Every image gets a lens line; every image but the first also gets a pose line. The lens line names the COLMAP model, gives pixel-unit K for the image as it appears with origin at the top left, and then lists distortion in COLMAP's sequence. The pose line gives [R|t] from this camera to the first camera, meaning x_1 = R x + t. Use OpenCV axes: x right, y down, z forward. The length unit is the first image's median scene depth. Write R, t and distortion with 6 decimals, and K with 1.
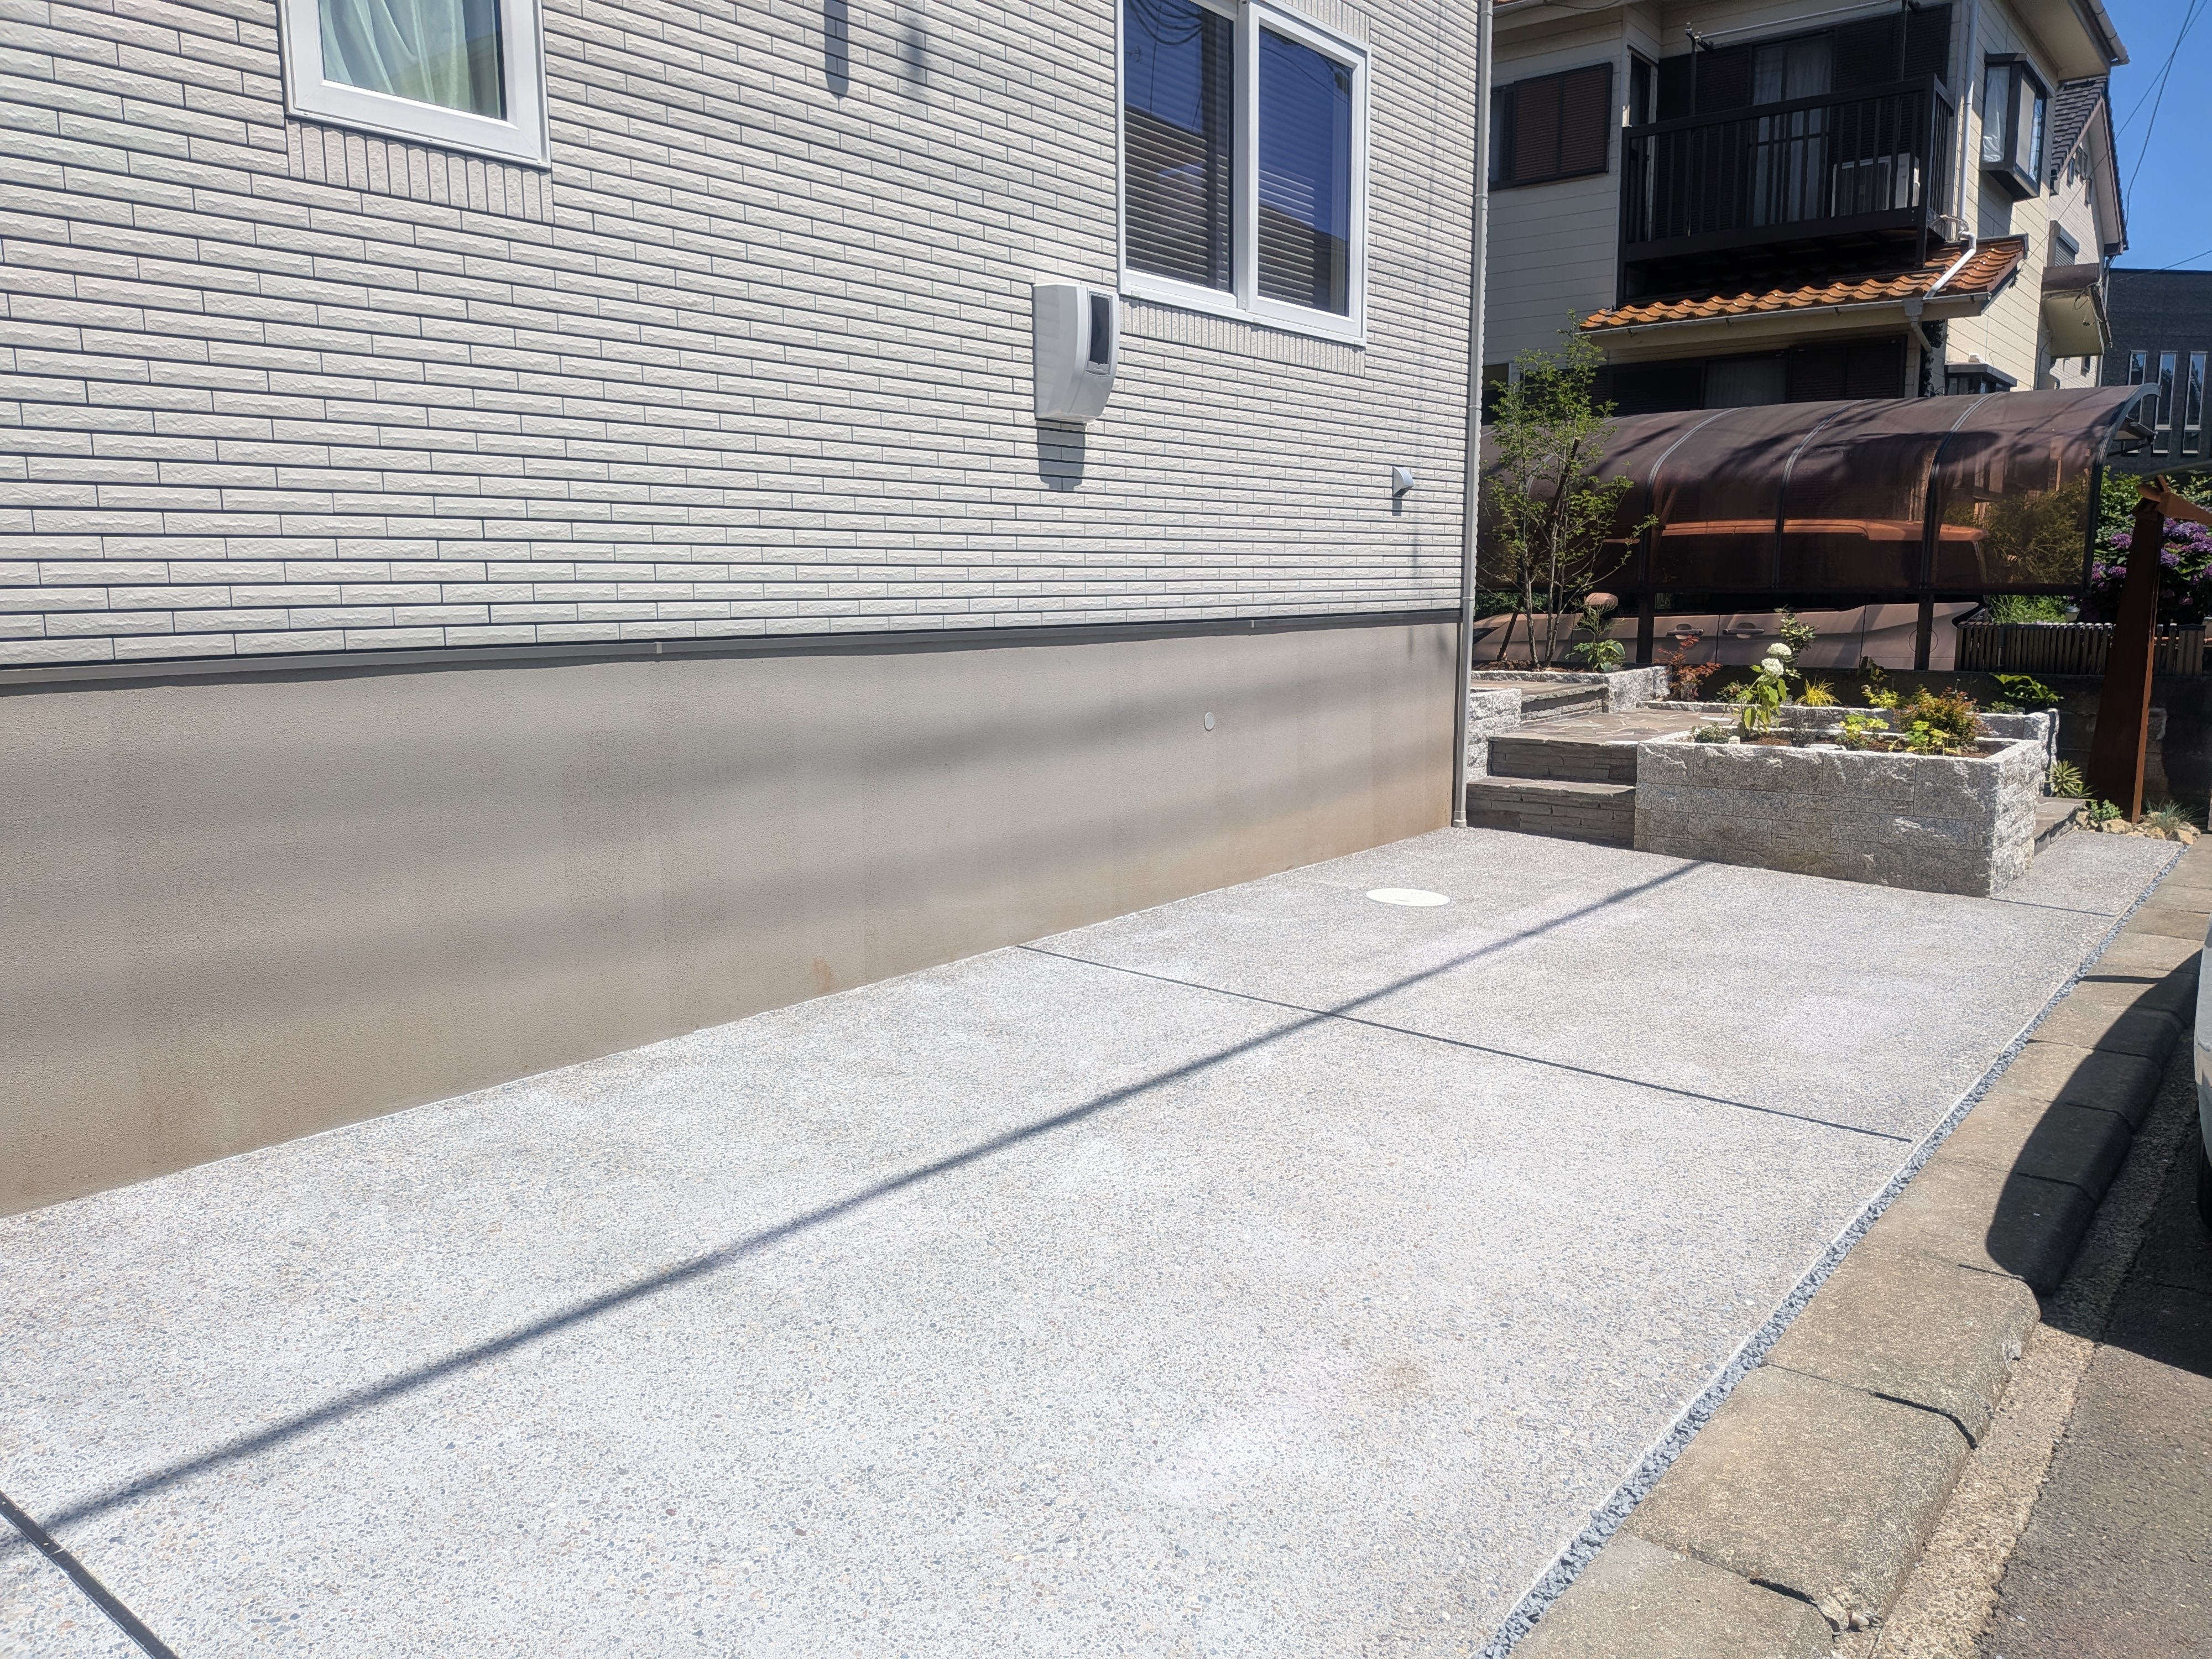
lens RADIAL K [[1595.6, 0, 1151.2], [0, 1595.6, 838.1], [0, 0, 1]] dist [0.097576, -0.171116]
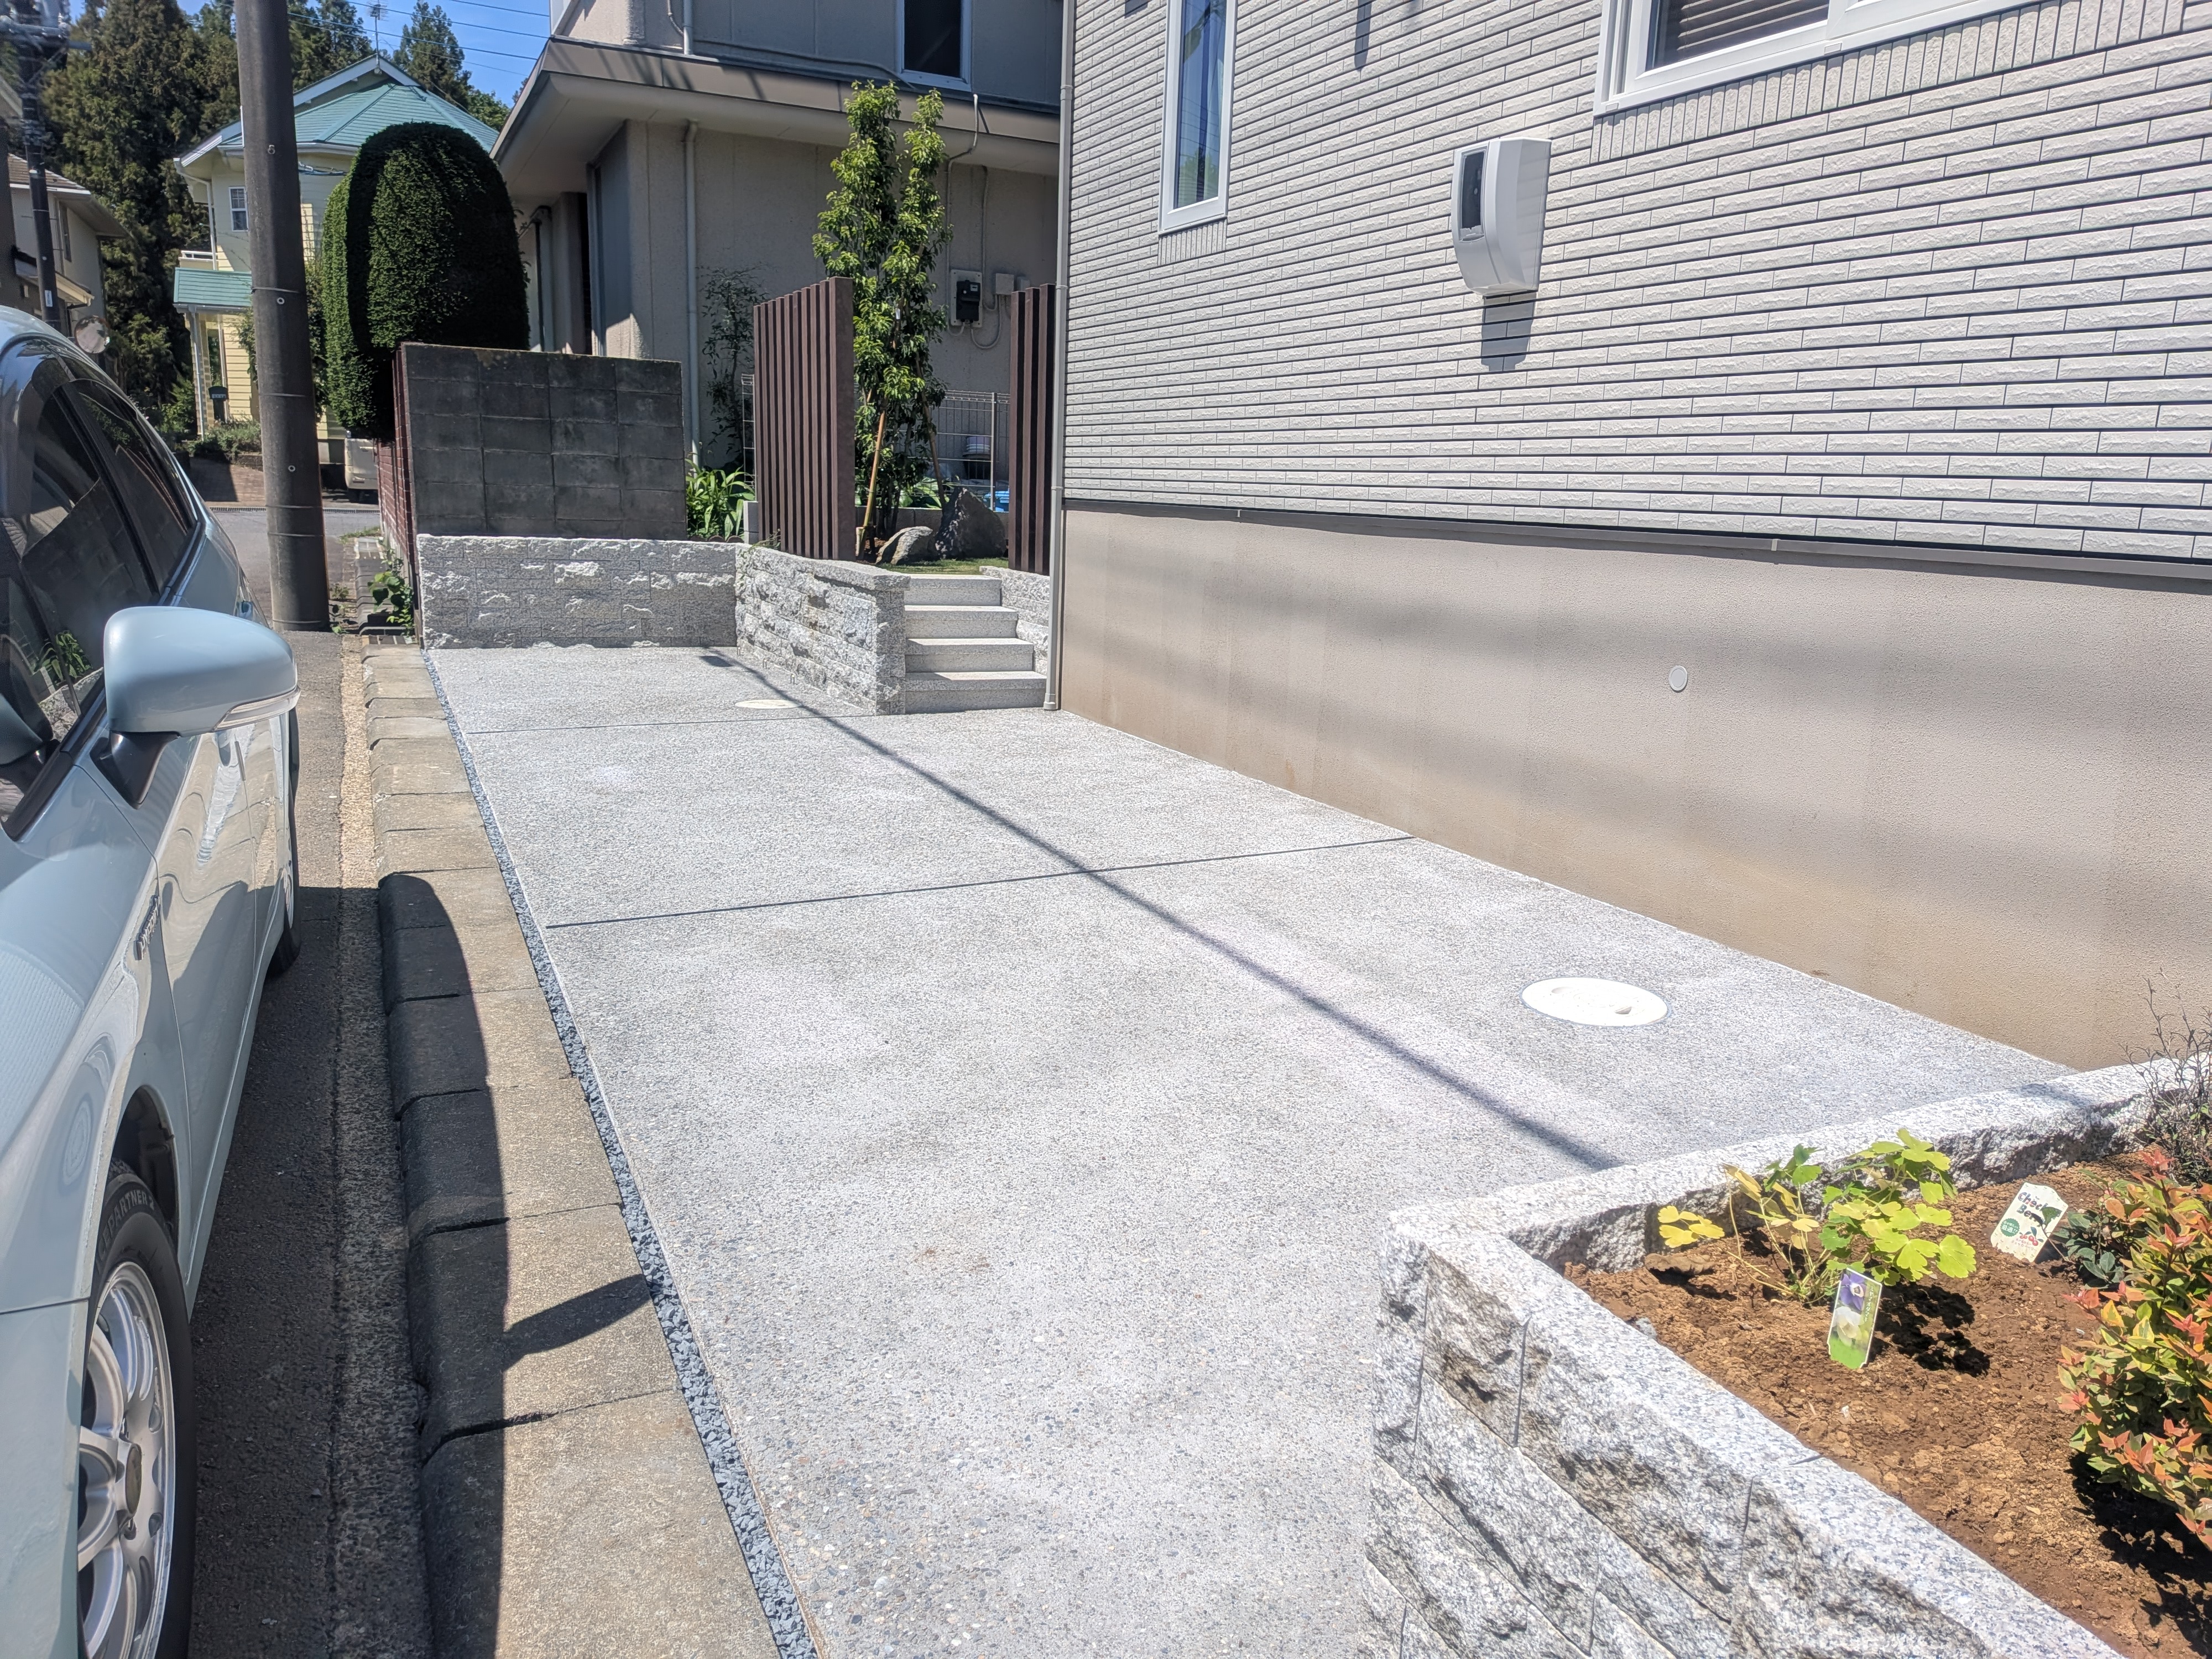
lens RADIAL K [[1592.2, 0, 1159.7], [0, 1592.2, 843.5], [0, 0, 1]] dist [0.058379, -0.079366]
pose [[-0.438945, 0.182894, -0.879703, 0.731813], [-0.181262, 0.940910, 0.286063, -0.157133], [0.880041, 0.285022, -0.379856, 1.037736]]
